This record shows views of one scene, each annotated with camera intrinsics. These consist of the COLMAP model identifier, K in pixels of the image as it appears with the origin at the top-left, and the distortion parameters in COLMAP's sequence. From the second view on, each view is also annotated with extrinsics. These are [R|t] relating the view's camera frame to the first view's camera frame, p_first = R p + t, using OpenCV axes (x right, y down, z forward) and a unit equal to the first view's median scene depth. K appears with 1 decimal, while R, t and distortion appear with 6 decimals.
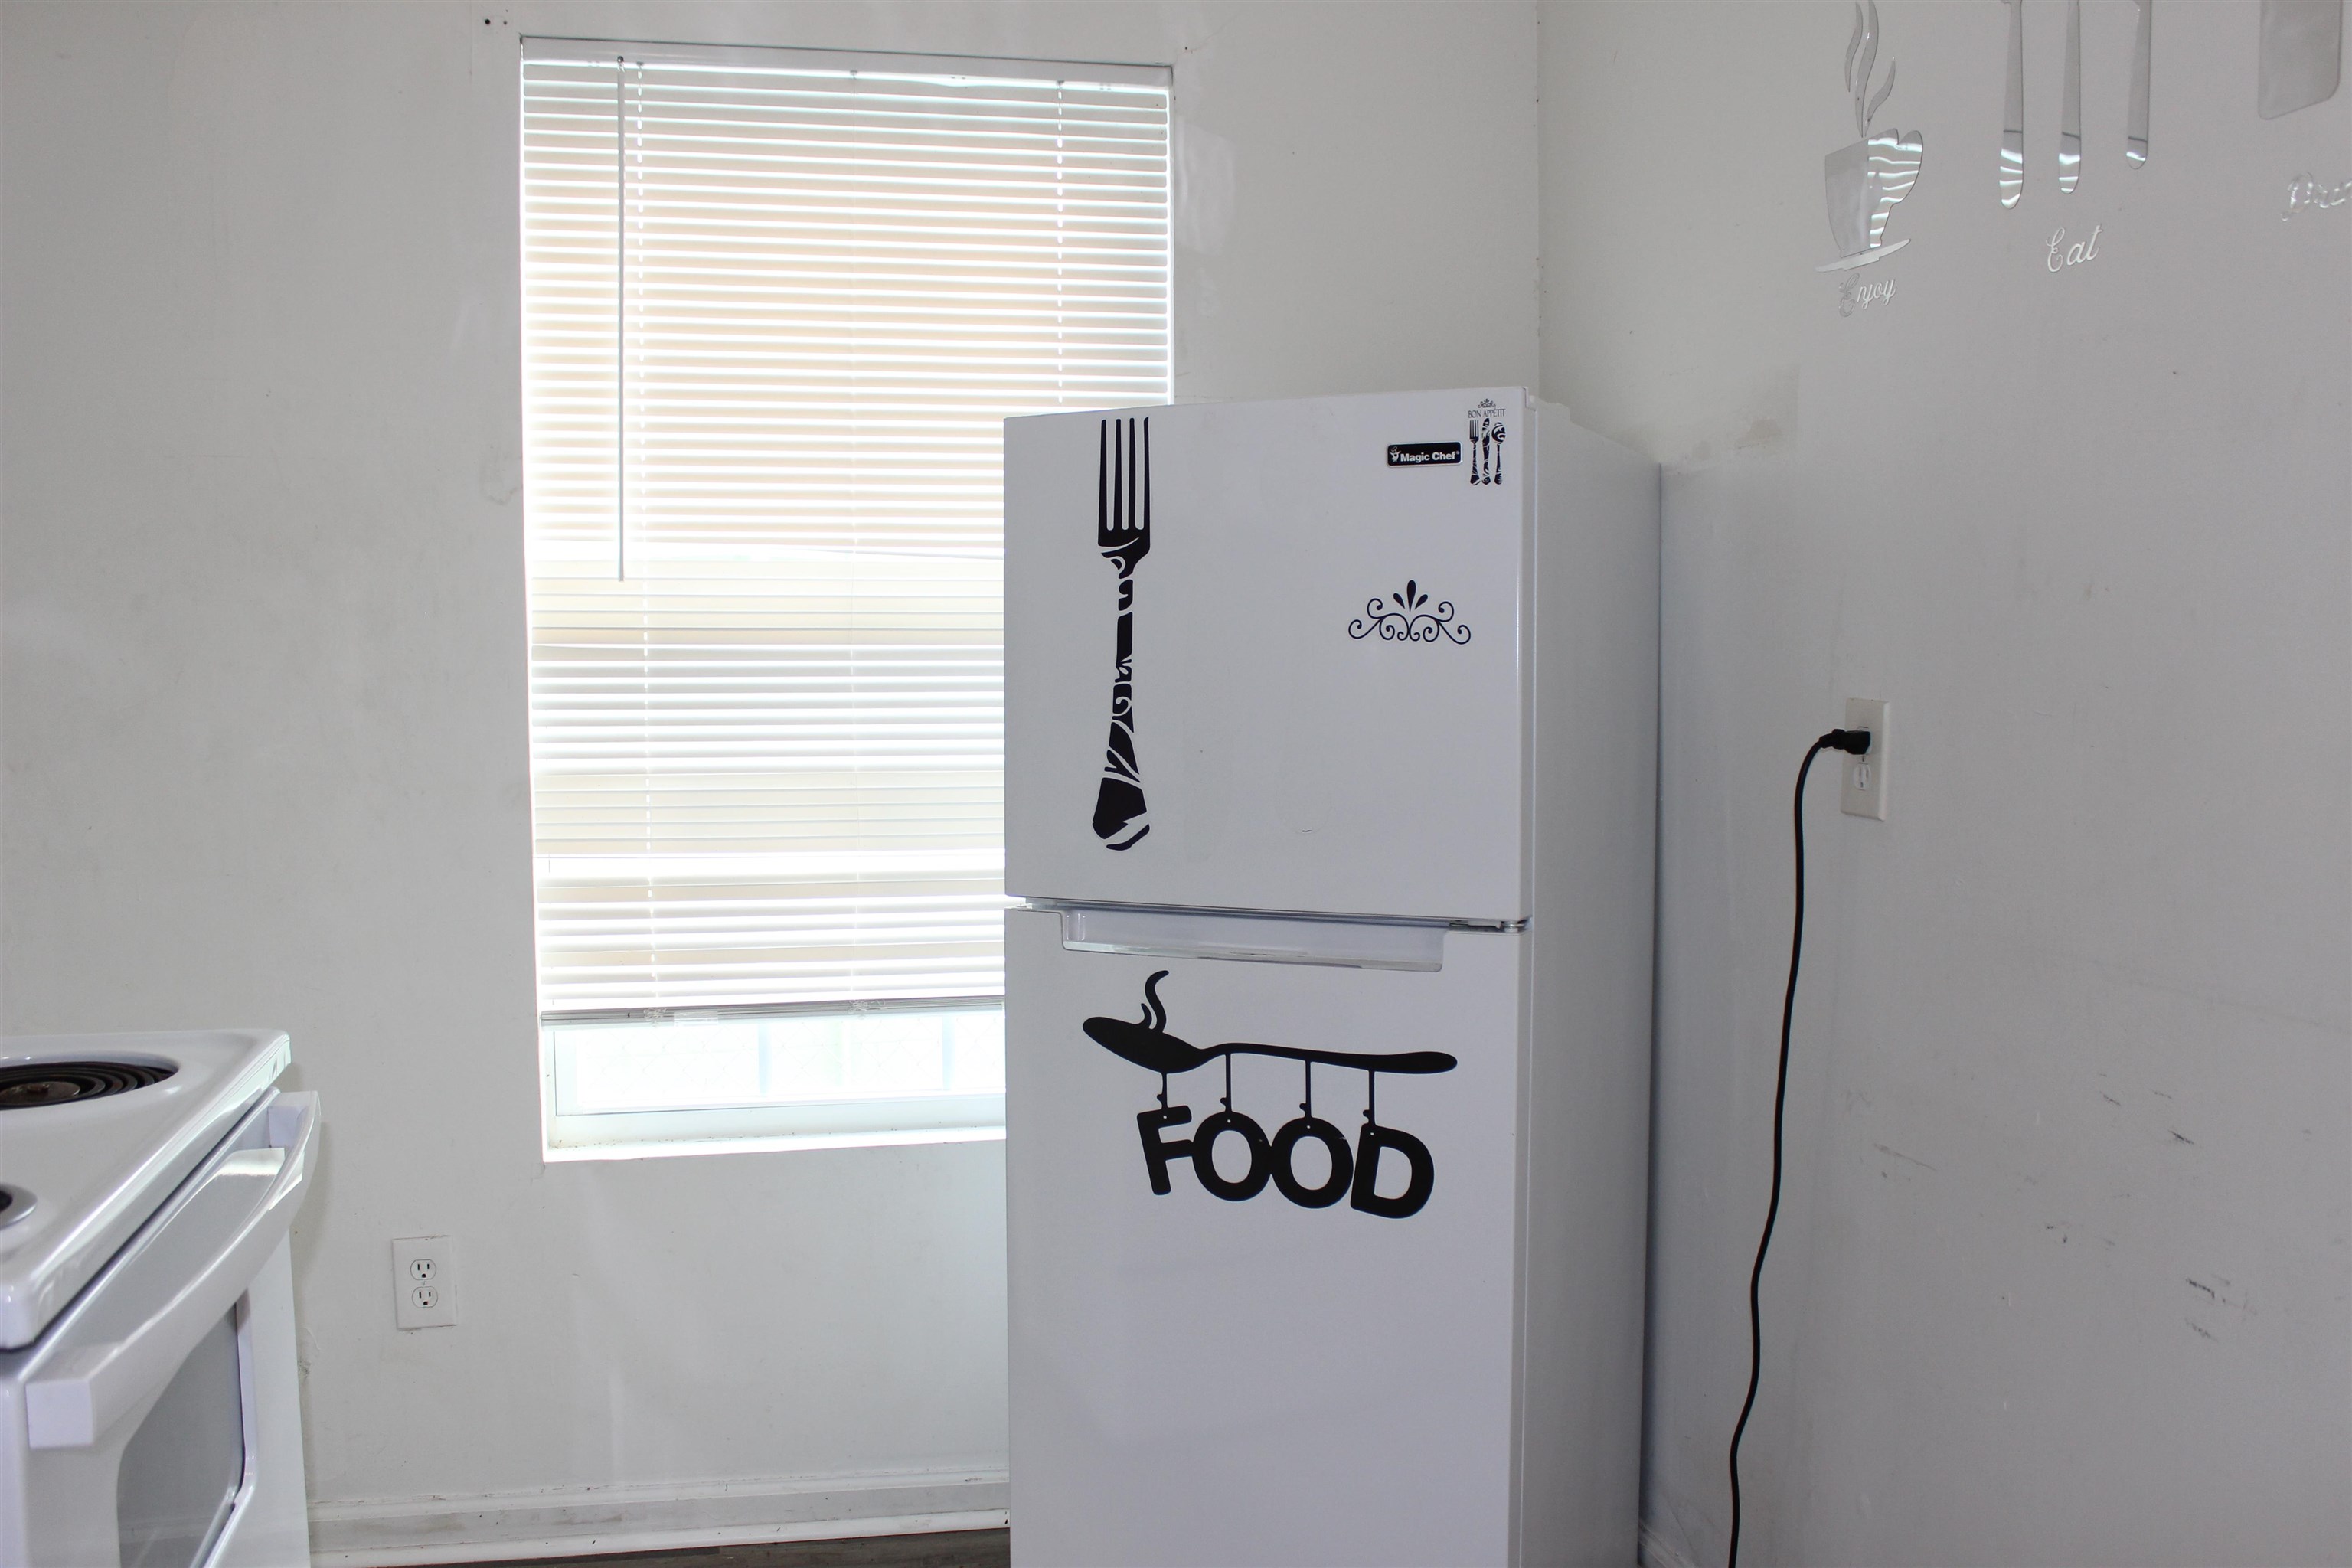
lens RADIAL K [[2106.9, 0, 1176.0], [0, 2106.9, 784.0], [0, 0, 1]] dist [-0.158210, 0.142339]
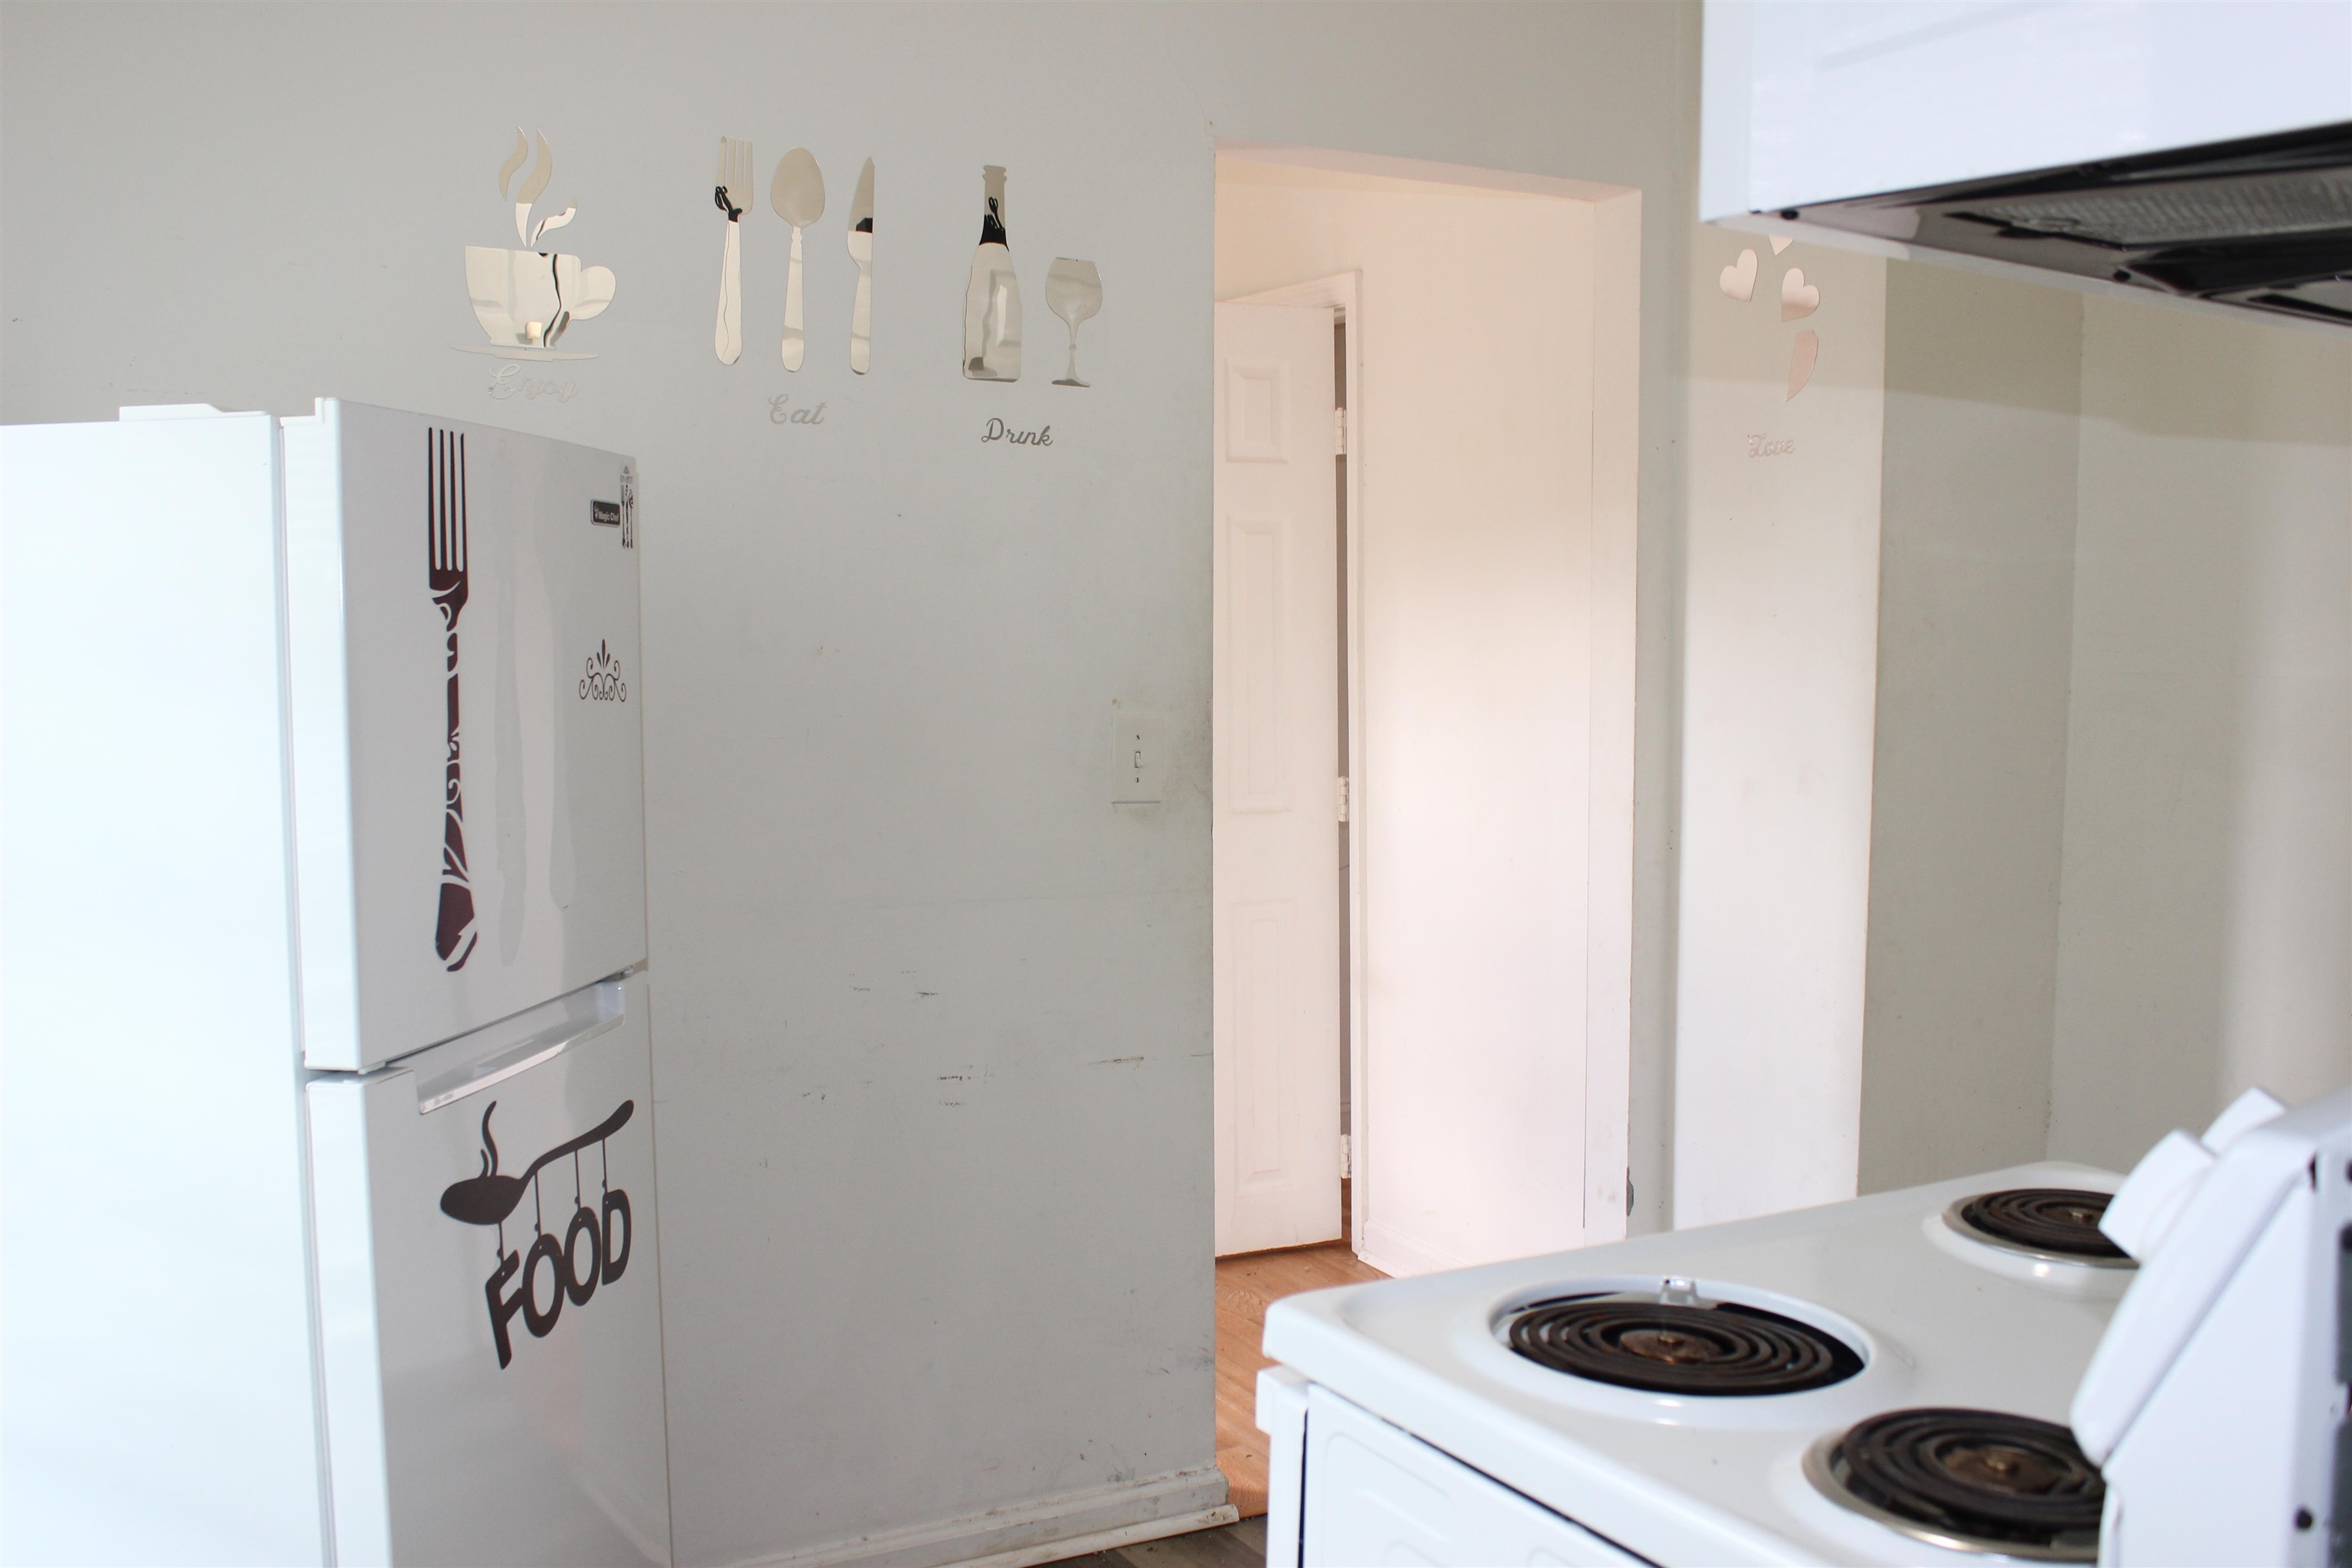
lens RADIAL K [[2106.9, 0, 1176.0], [0, 2106.9, 784.0], [0, 0, 1]] dist [-0.158210, 0.142339]
pose [[-0.296324, -0.065645, 0.952829, -0.856887], [0.052750, 0.994987, 0.084955, -0.092017], [-0.953630, 0.075436, -0.291376, 0.968693]]
